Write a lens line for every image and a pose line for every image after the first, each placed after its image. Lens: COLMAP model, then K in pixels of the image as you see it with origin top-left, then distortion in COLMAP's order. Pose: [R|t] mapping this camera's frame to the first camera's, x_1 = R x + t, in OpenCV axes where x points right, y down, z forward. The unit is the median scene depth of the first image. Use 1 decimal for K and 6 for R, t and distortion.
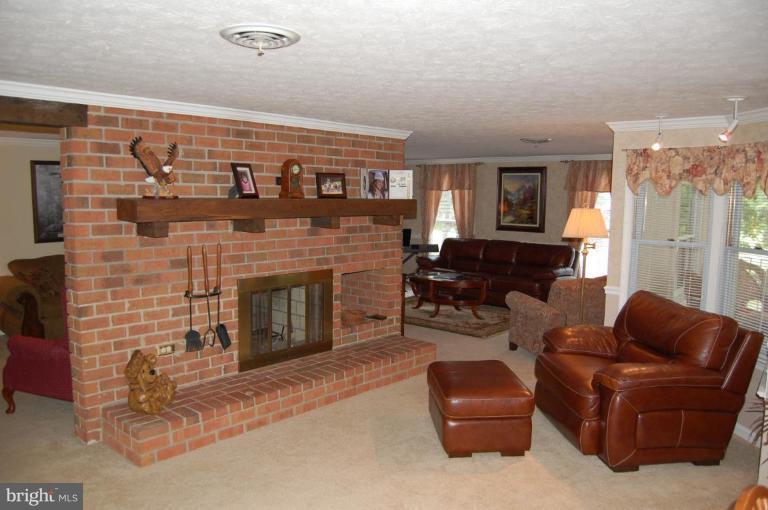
lens RADIAL K [[642.0, 0, 371.9], [0, 642.0, 257.7], [0, 0, 1]] dist [-0.059063, 0.018891]
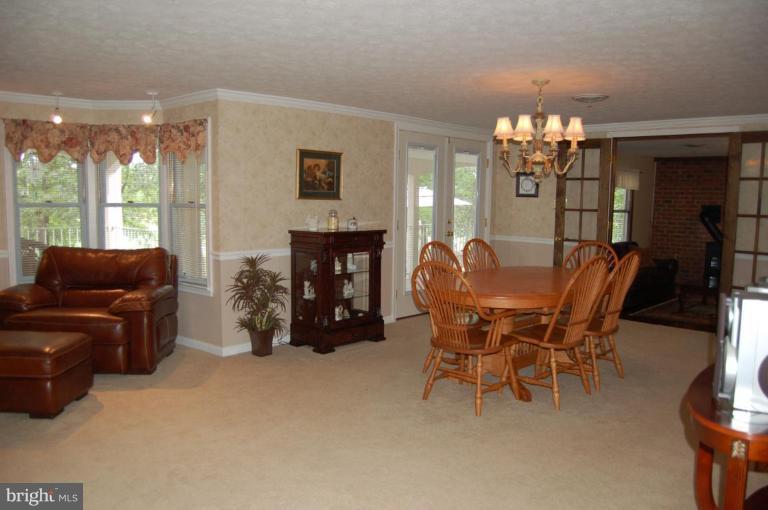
lens RADIAL K [[642.0, 0, 371.9], [0, 642.0, 257.7], [0, 0, 1]] dist [-0.059063, 0.018891]
pose [[0.071751, -0.114220, 0.990861, -0.667178], [0.085508, 0.990469, 0.107983, -0.001054], [-0.993751, 0.076978, 0.080834, 0.346246]]
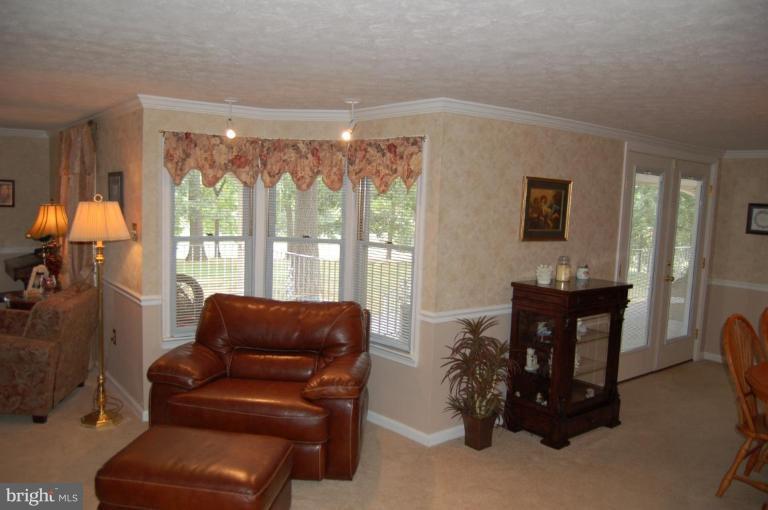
lens RADIAL K [[642.0, 0, 371.9], [0, 642.0, 257.7], [0, 0, 1]] dist [-0.059063, 0.018891]
pose [[0.191359, -0.108979, 0.975451, -0.410551], [0.060857, 0.993222, 0.099026, -0.076132], [-0.979632, 0.040414, 0.196695, 0.615061]]
